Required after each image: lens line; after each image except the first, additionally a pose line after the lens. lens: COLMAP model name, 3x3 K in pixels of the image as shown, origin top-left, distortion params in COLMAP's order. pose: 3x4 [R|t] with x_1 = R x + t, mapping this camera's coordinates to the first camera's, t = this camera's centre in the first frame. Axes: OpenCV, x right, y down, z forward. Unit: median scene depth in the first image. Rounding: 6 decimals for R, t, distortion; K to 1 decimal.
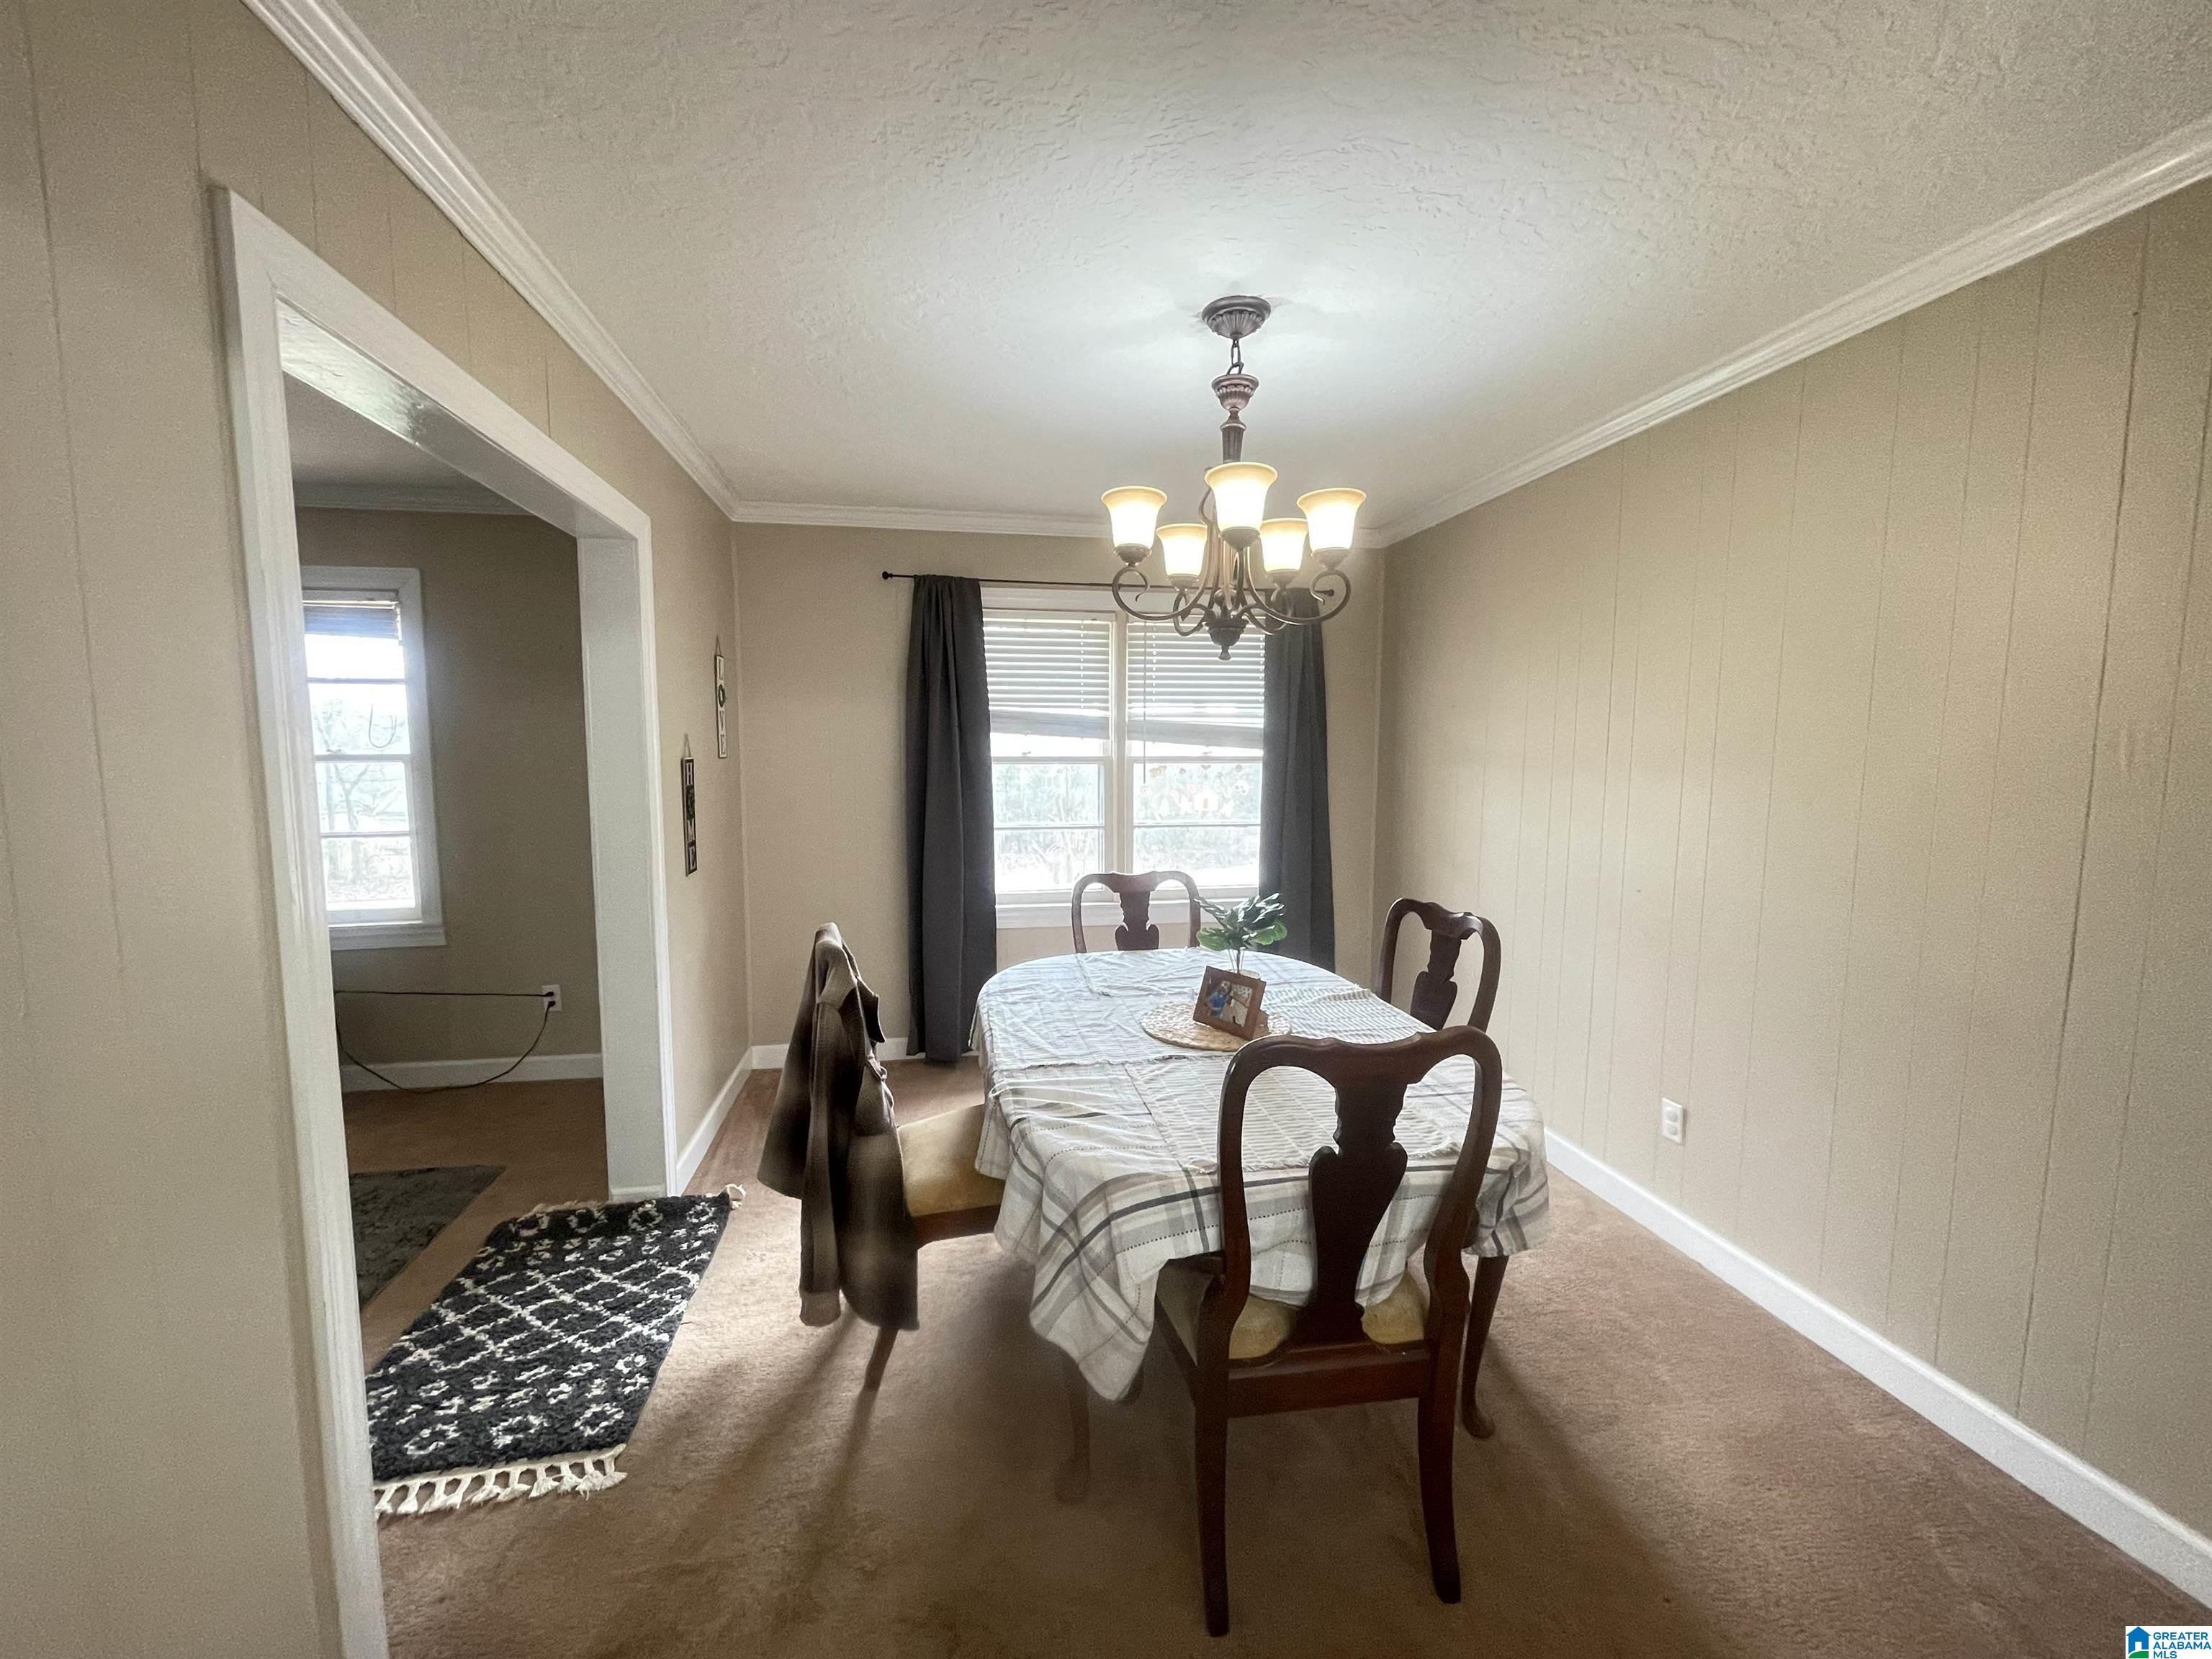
lens RADIAL K [[886.1, 0, 1095.3], [0, 886.1, 833.7], [0, 0, 1]] dist [-0.006329, 0.000816]
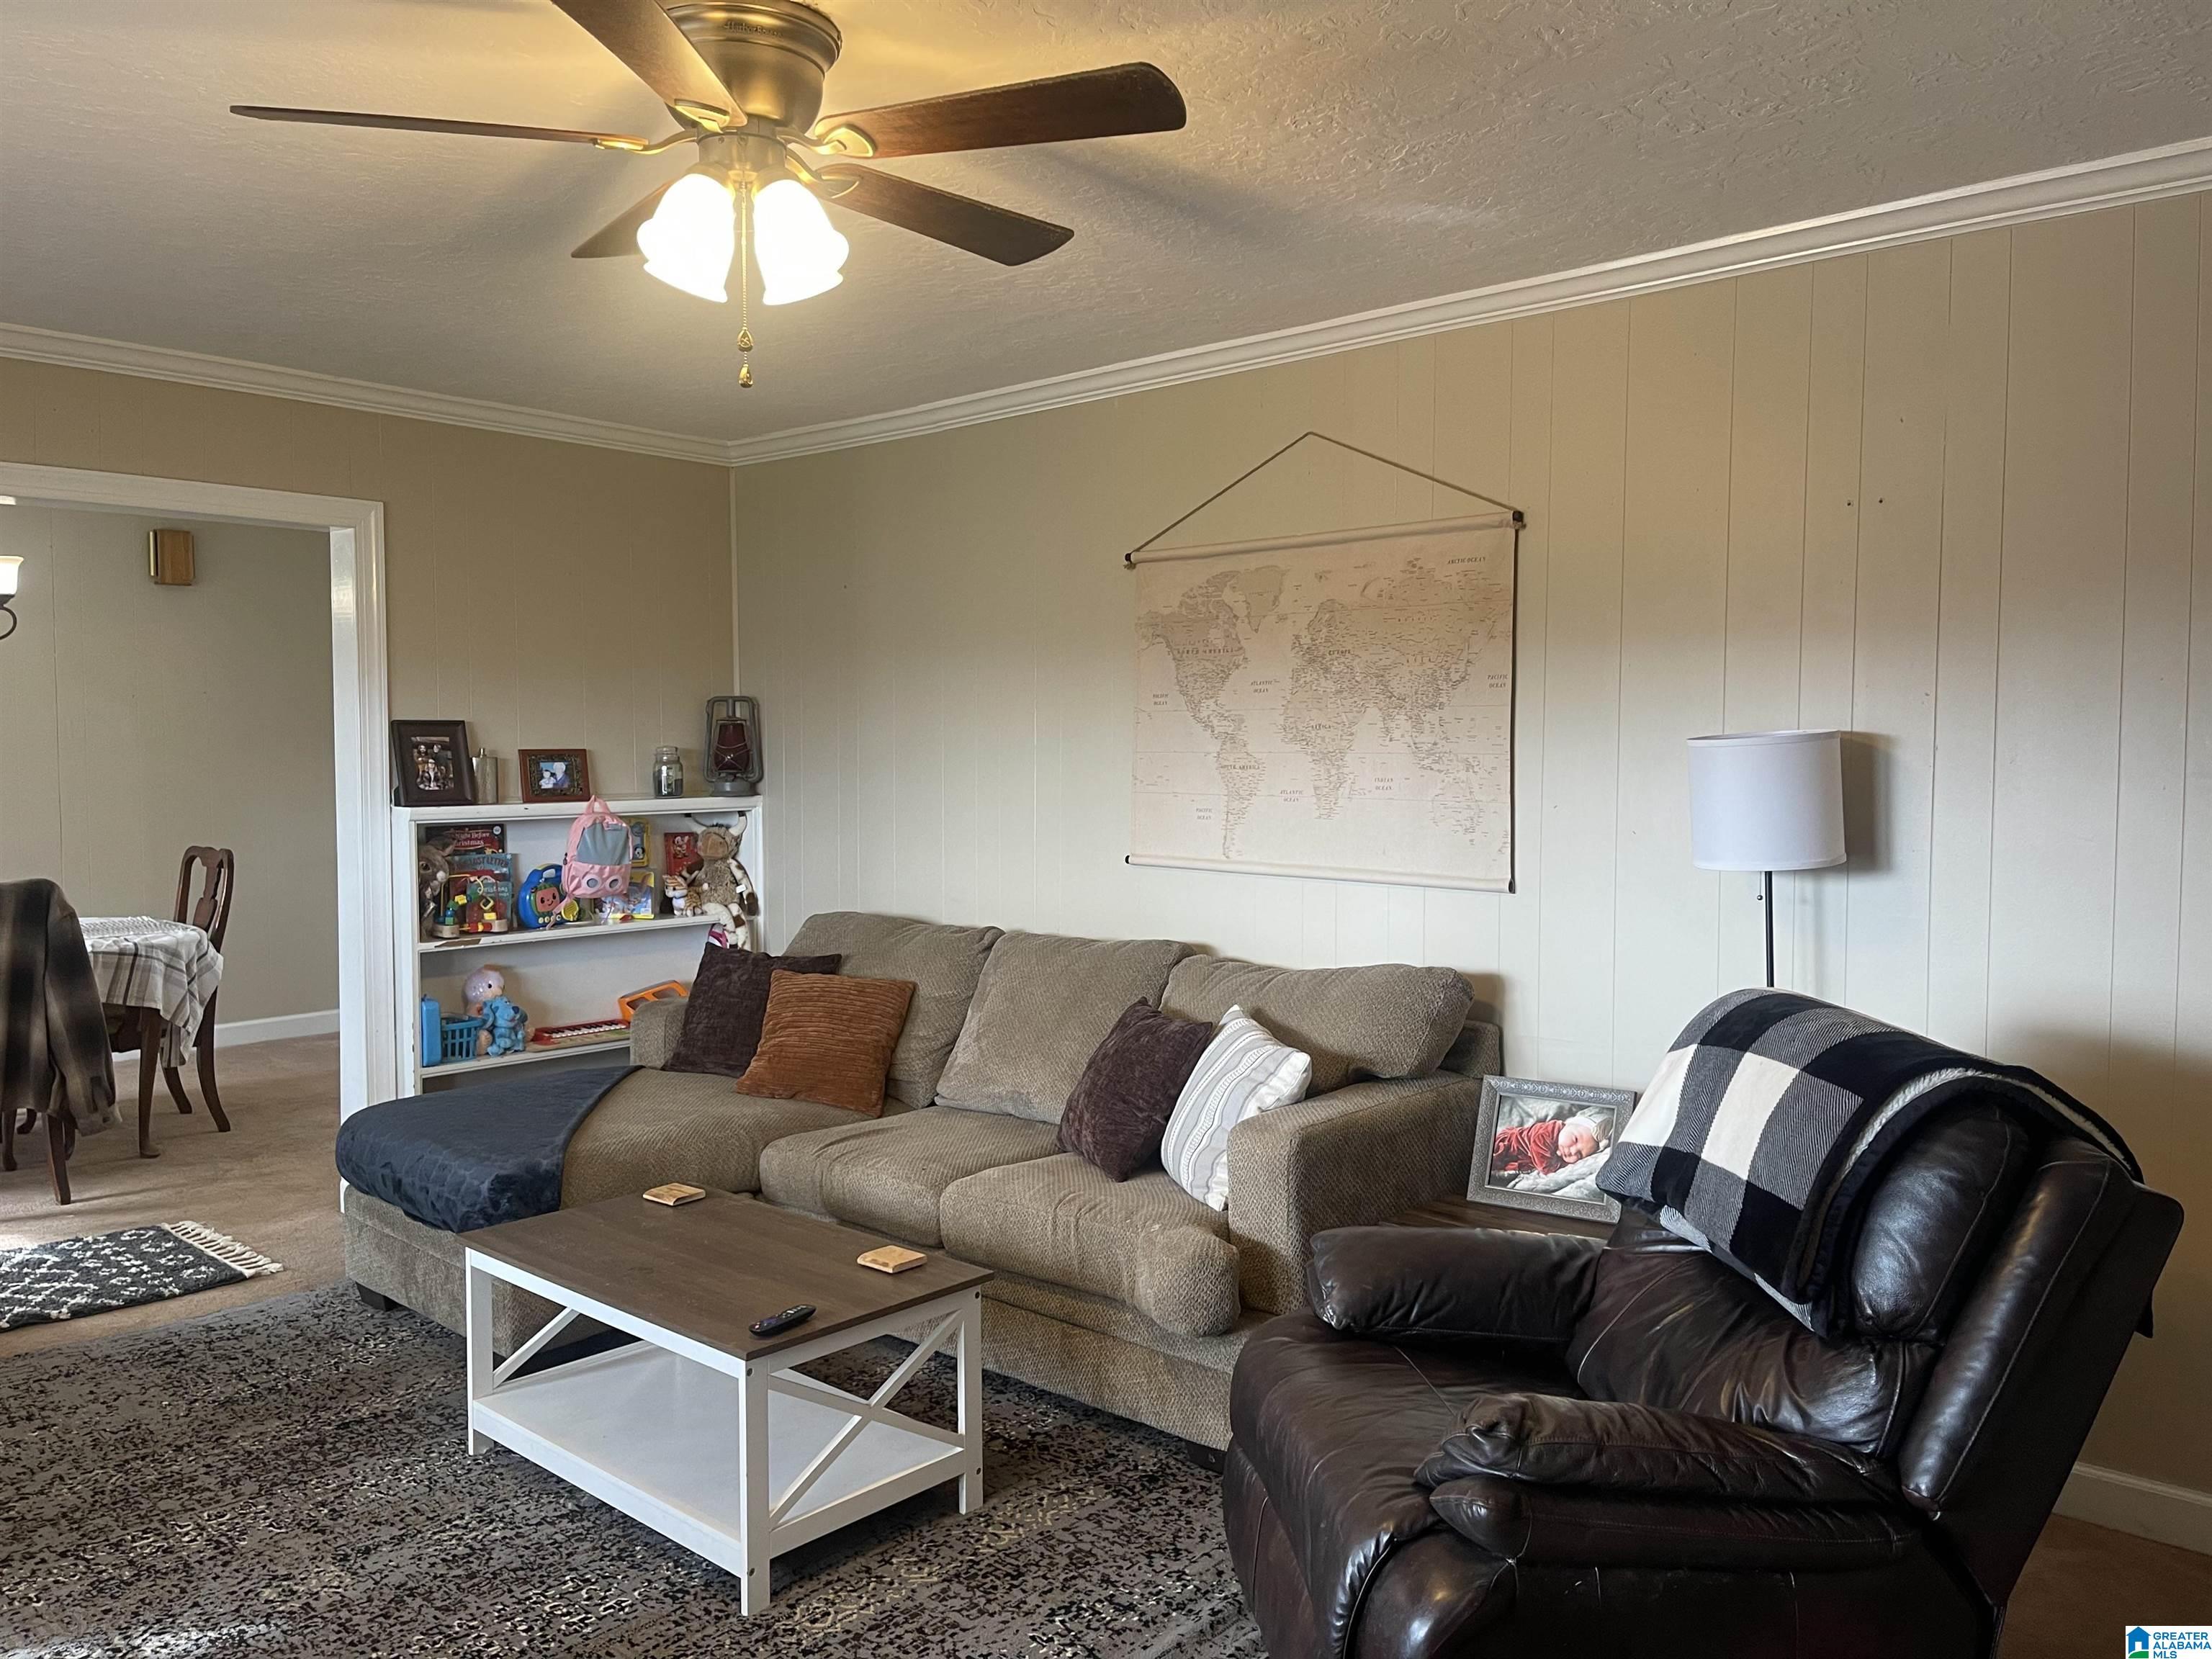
lens RADIAL K [[1678.1, 0, 1115.1], [0, 1678.1, 824.6], [0, 0, 1]] dist [0.078296, -0.111512]
pose [[-0.610667, -0.043782, 0.790676, -2.420404], [0.072095, 0.991250, 0.110570, -0.088478], [-0.788599, 0.124525, -0.602167, 0.911676]]
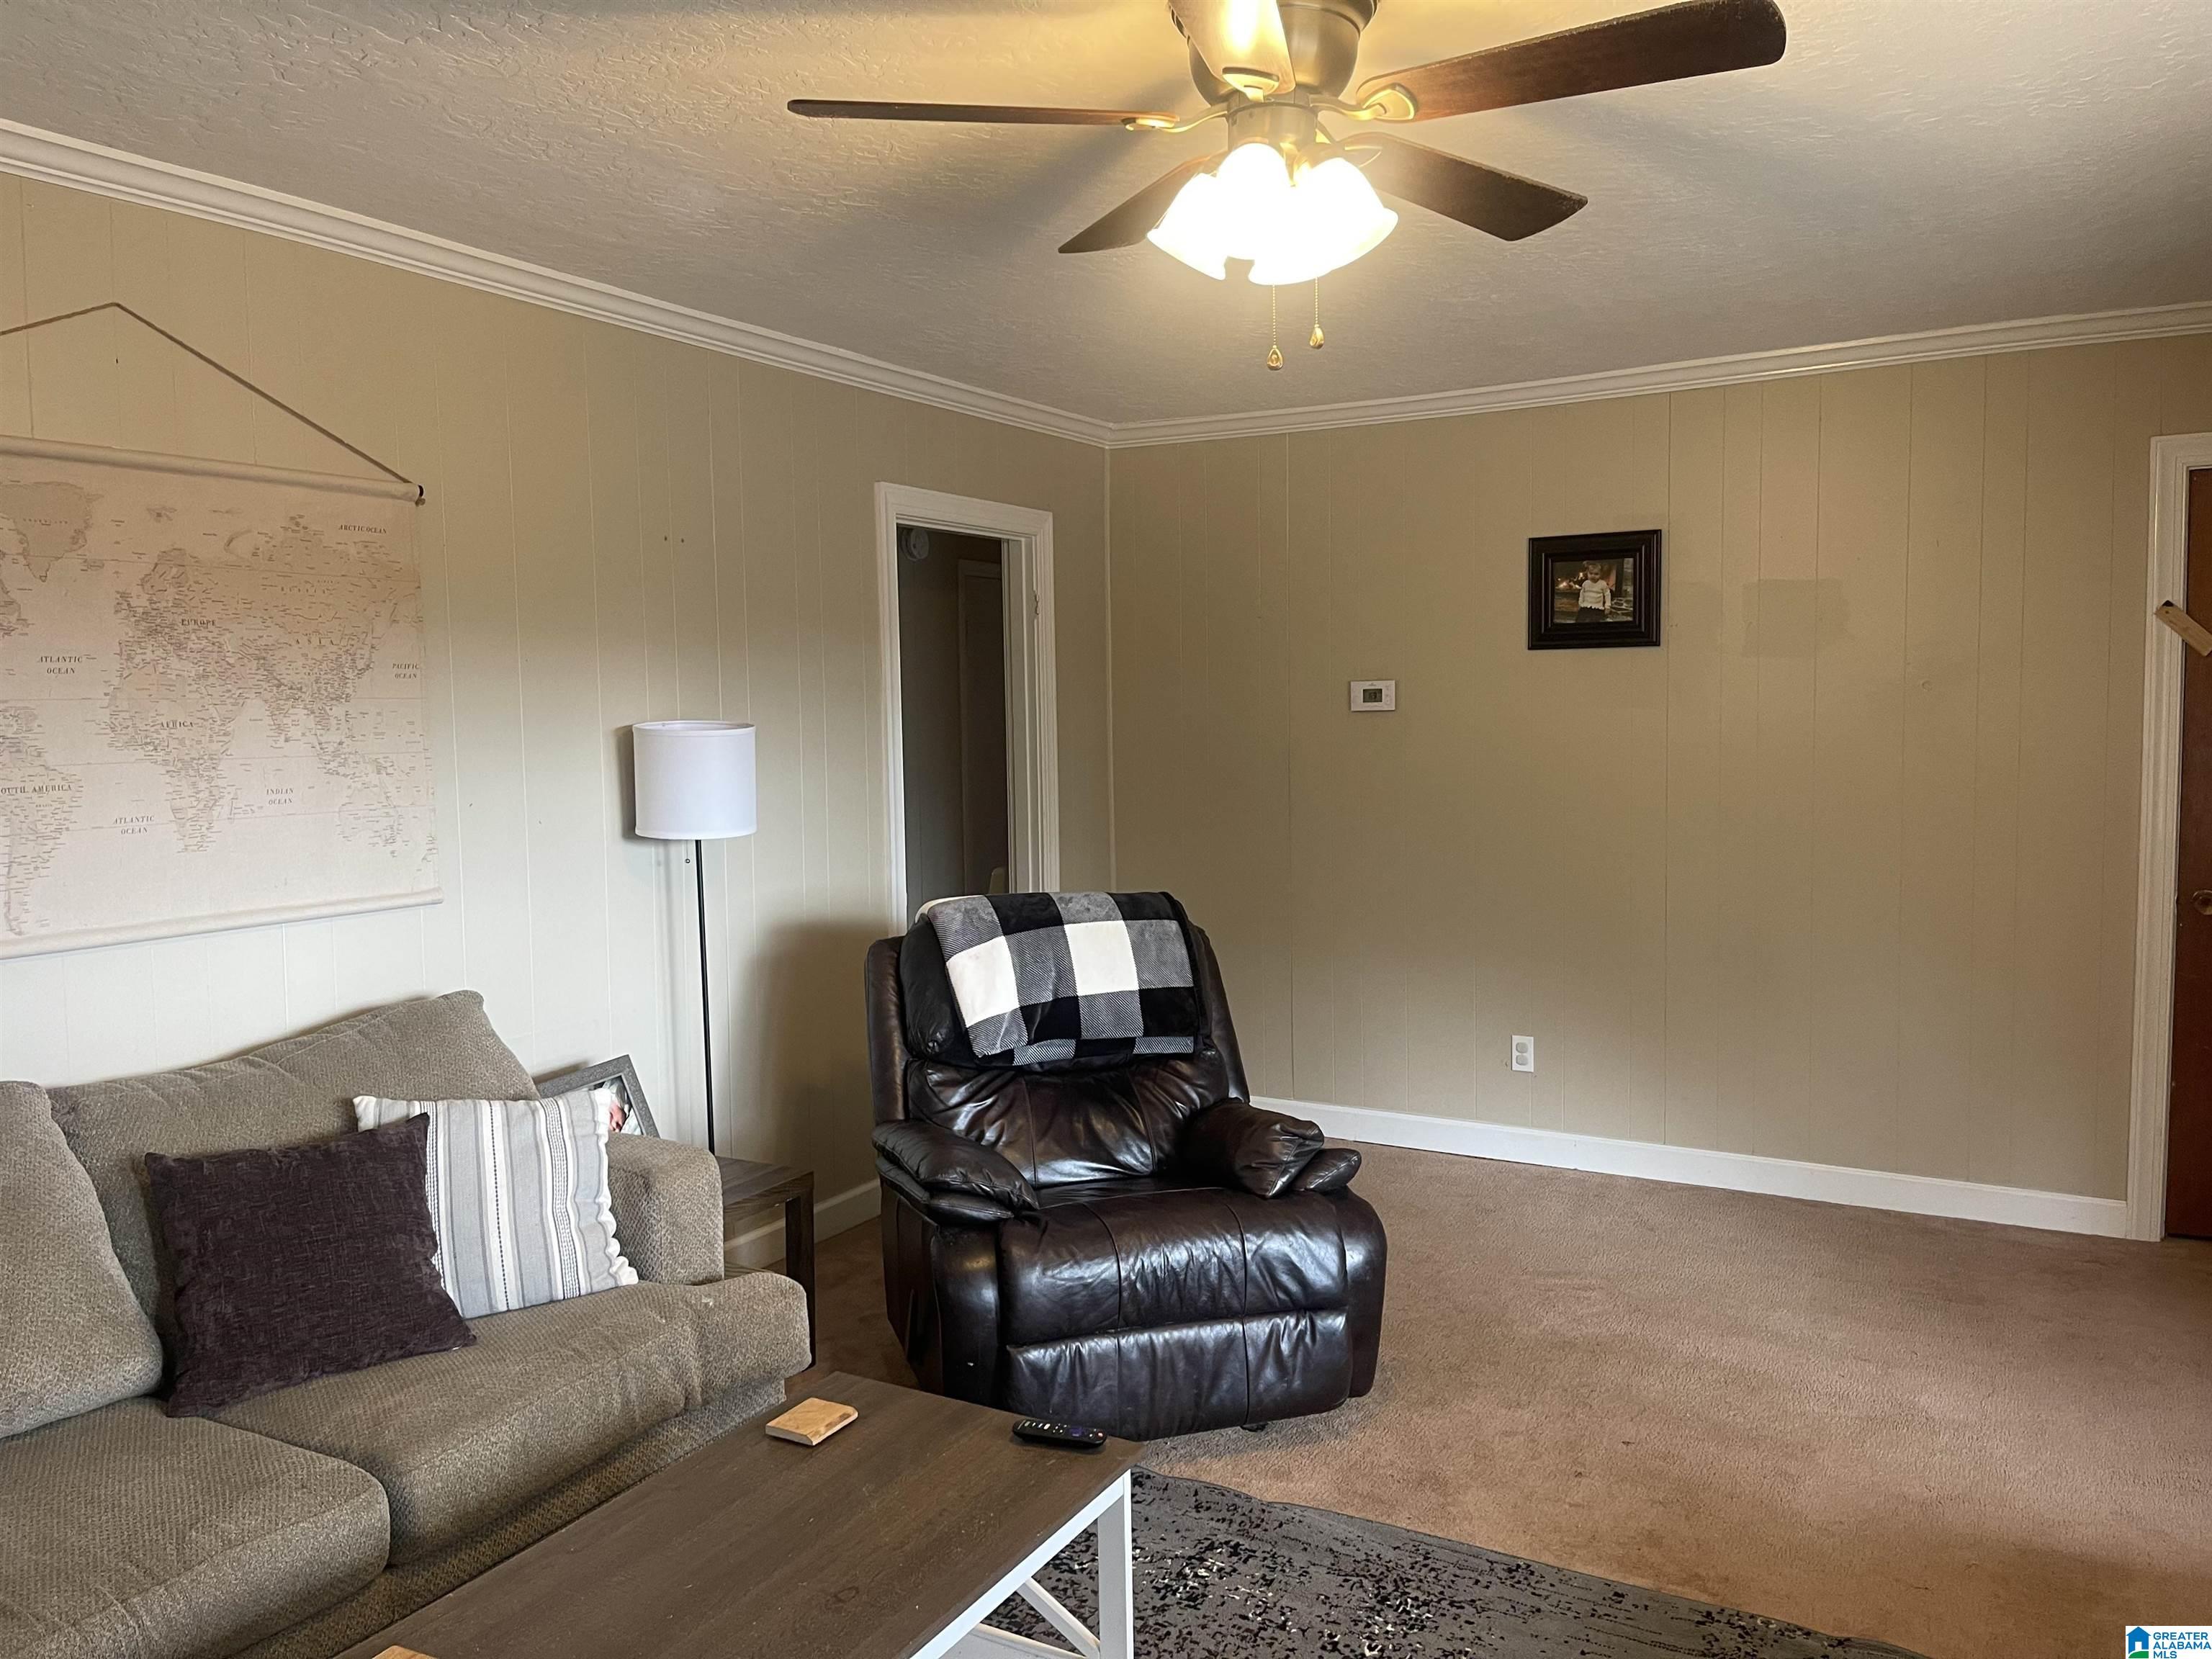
lens RADIAL K [[1675.7, 0, 1091.6], [0, 1675.7, 838.9], [0, 0, 1]] dist [0.066244, -0.080766]
pose [[-0.638777, 0.067530, -0.766423, -0.811274], [-0.062981, 0.988208, 0.139564, -0.113888], [0.766810, 0.137421, -0.626991, 1.003289]]
